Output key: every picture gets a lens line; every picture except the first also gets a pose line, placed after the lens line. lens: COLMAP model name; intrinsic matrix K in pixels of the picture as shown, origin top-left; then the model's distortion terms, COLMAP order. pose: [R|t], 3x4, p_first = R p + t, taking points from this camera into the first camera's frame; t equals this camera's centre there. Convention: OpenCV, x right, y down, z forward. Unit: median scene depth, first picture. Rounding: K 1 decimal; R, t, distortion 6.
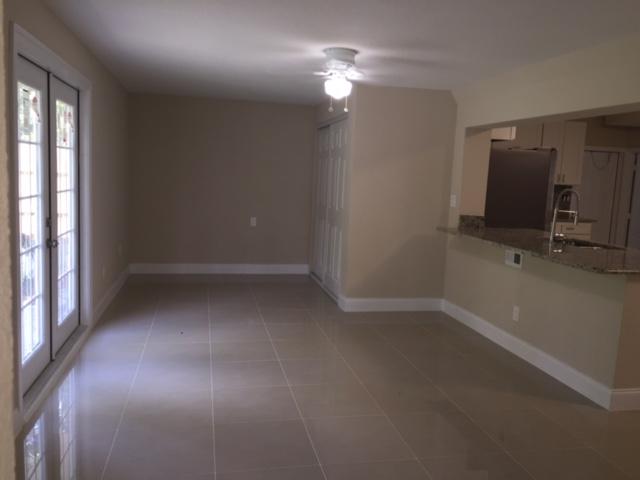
lens RADIAL K [[550.8, 0, 323.5], [0, 550.8, 237.3], [0, 0, 1]] dist [0.035149, -0.011909]
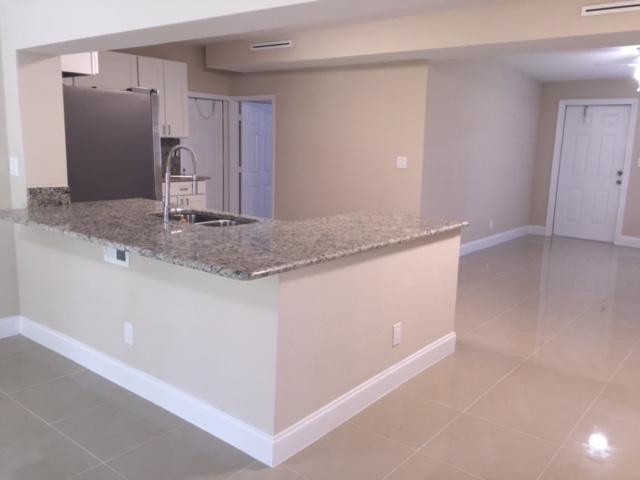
lens RADIAL K [[550.8, 0, 323.5], [0, 550.8, 237.3], [0, 0, 1]] dist [0.035149, -0.011909]
pose [[0.778648, -0.133585, 0.613077, 0.108674], [0.080225, 0.990250, 0.113878, -0.029370], [-0.622312, -0.039486, 0.781773, 0.265703]]
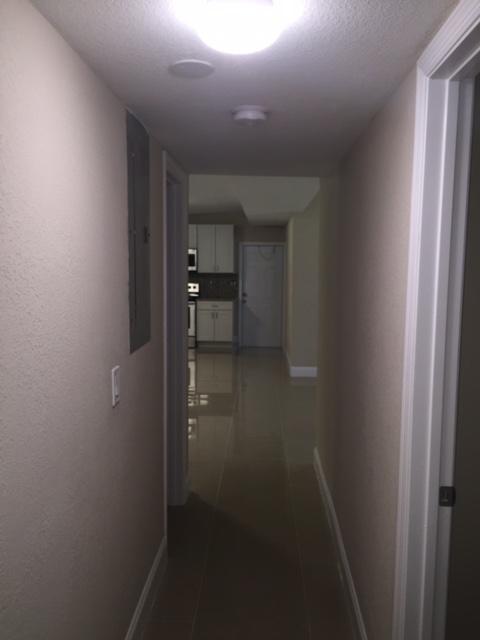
lens RADIAL K [[550.8, 0, 240.0], [0, 550.8, 320.0], [0, 0, 1]] dist [0.035149, -0.011909]
pose [[0.965978, -0.013957, -0.258246, 1.152621], [0.009706, 0.999796, -0.017730, 0.057274], [0.258441, 0.014620, 0.965916, -0.353064]]
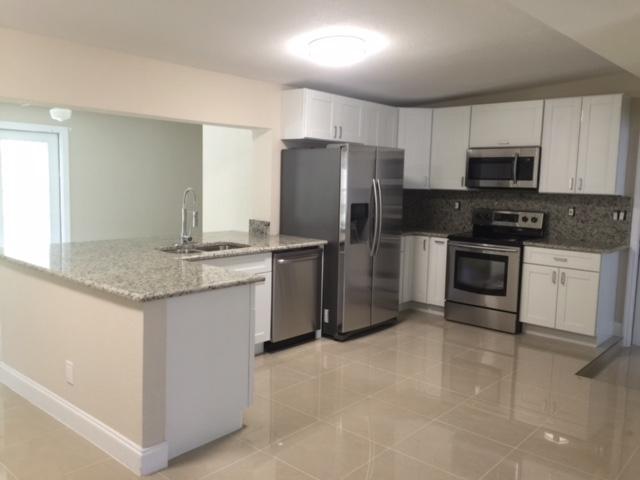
lens RADIAL K [[550.8, 0, 323.5], [0, 550.8, 237.3], [0, 0, 1]] dist [0.035149, -0.011909]
pose [[0.606215, 0.053339, -0.793510, 1.088358], [-0.094606, 0.995500, -0.005359, -0.015680], [0.789654, 0.078320, 0.608533, 0.509101]]
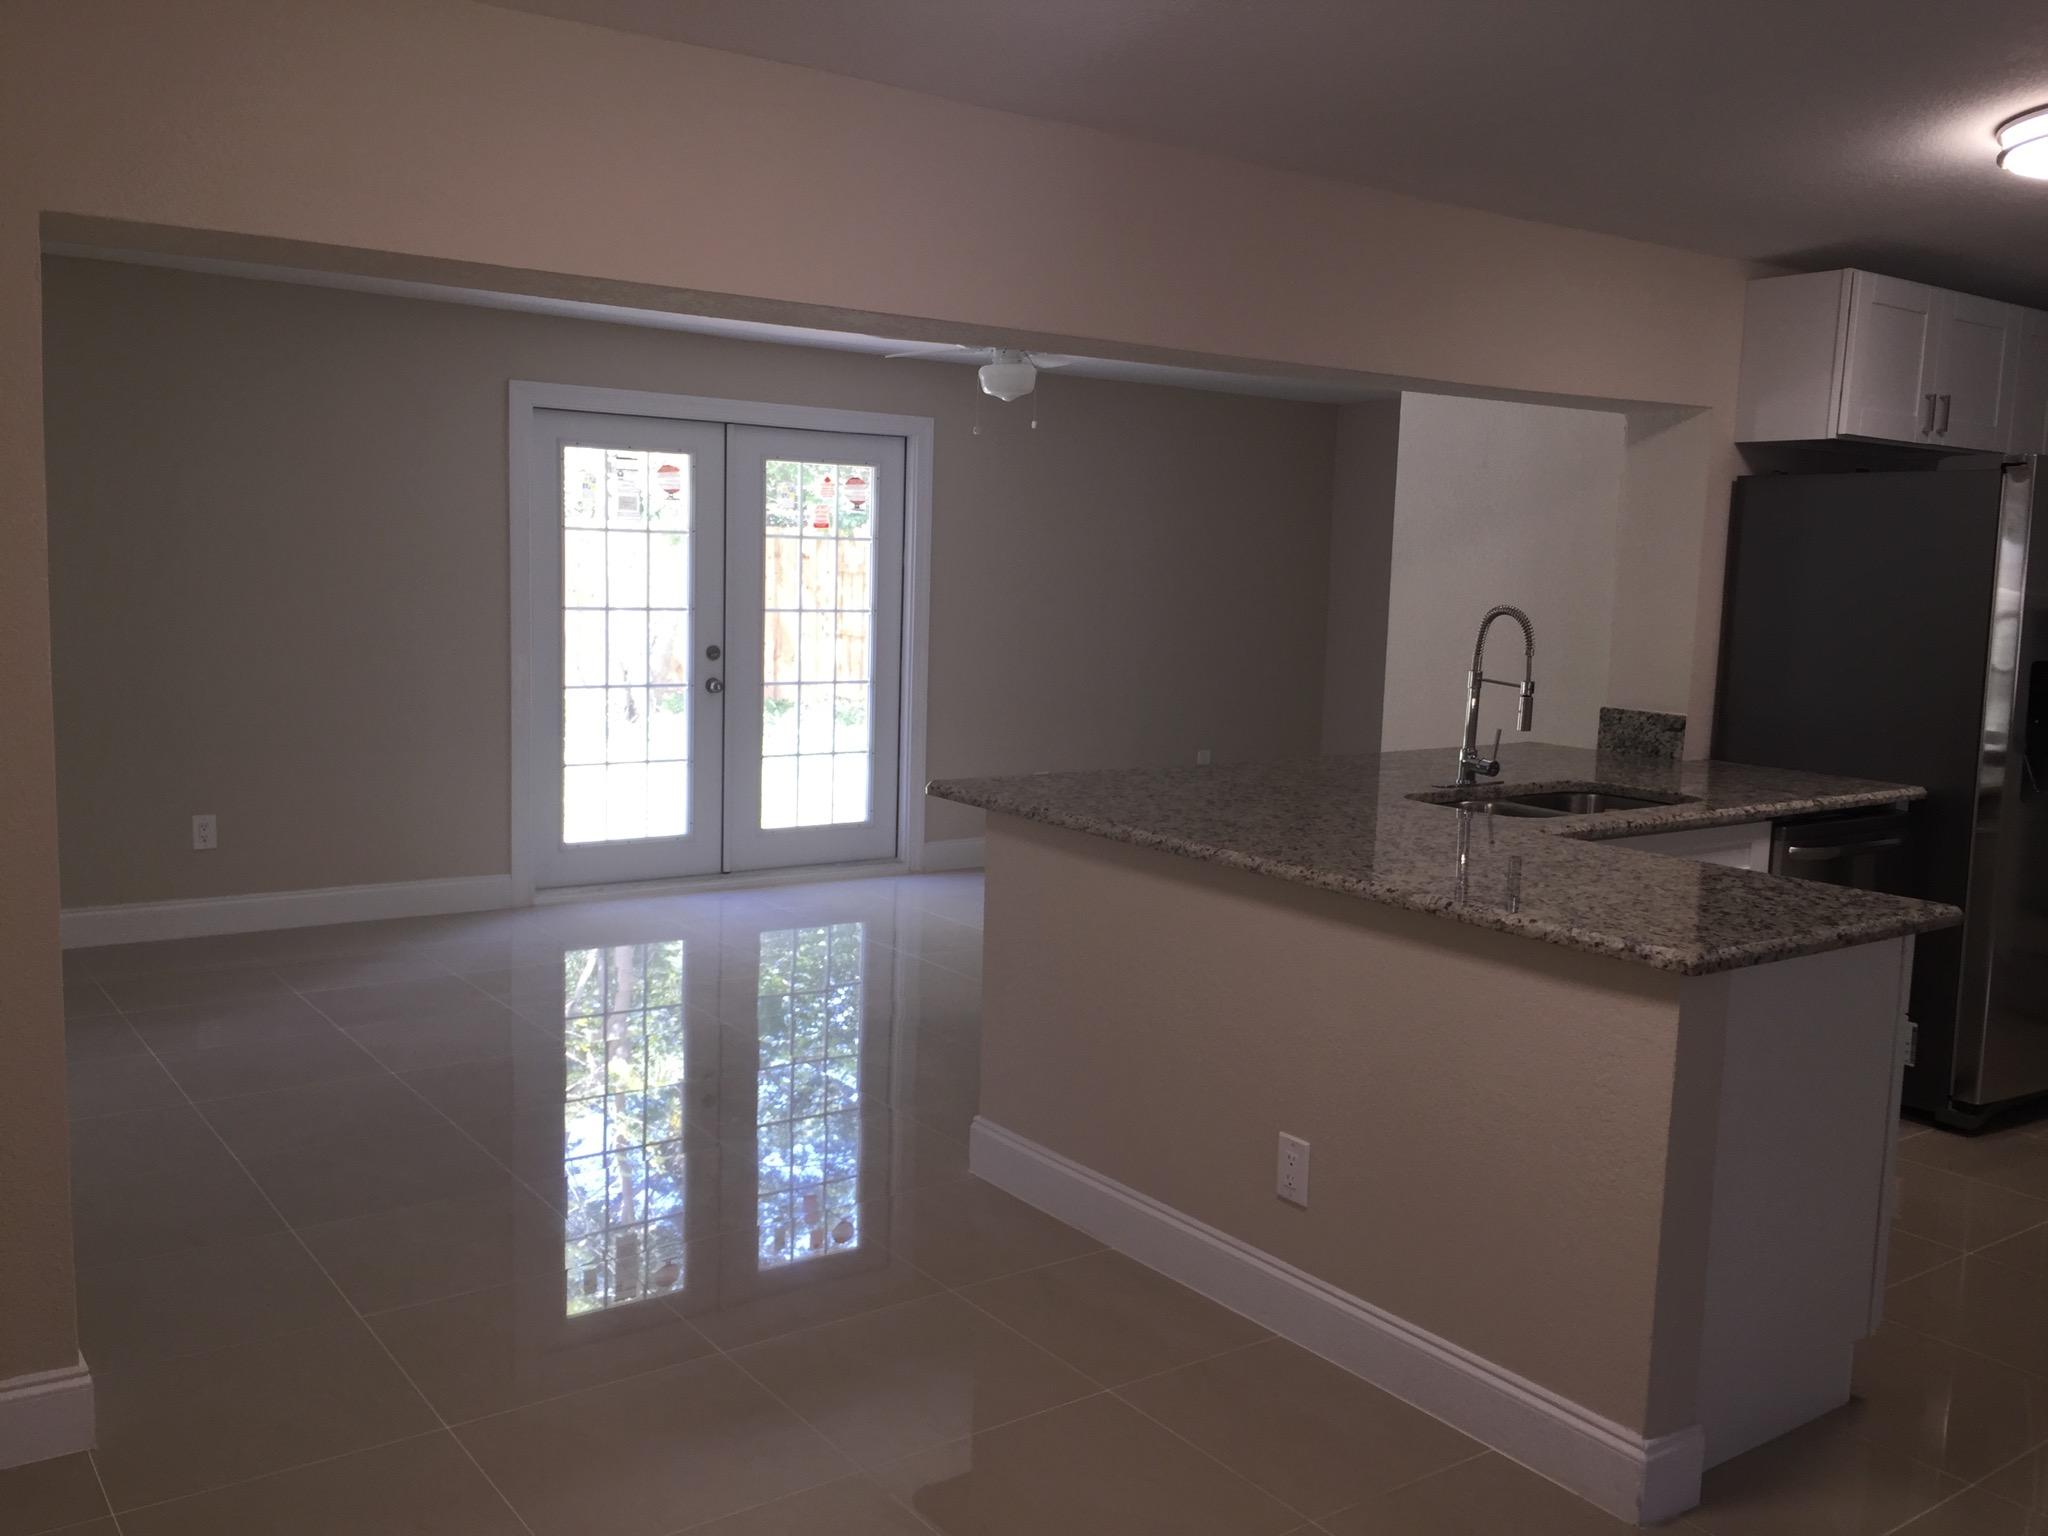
lens RADIAL K [[1771.9, 0, 1024.0], [0, 1771.9, 768.0], [0, 0, 1]] dist [-0.000066, -0.008649]
pose [[0.386207, 0.073242, -0.919500, 0.993970], [-0.122064, 0.992134, 0.027758, 0.003388], [0.914300, 0.101517, 0.392109, 0.343939]]
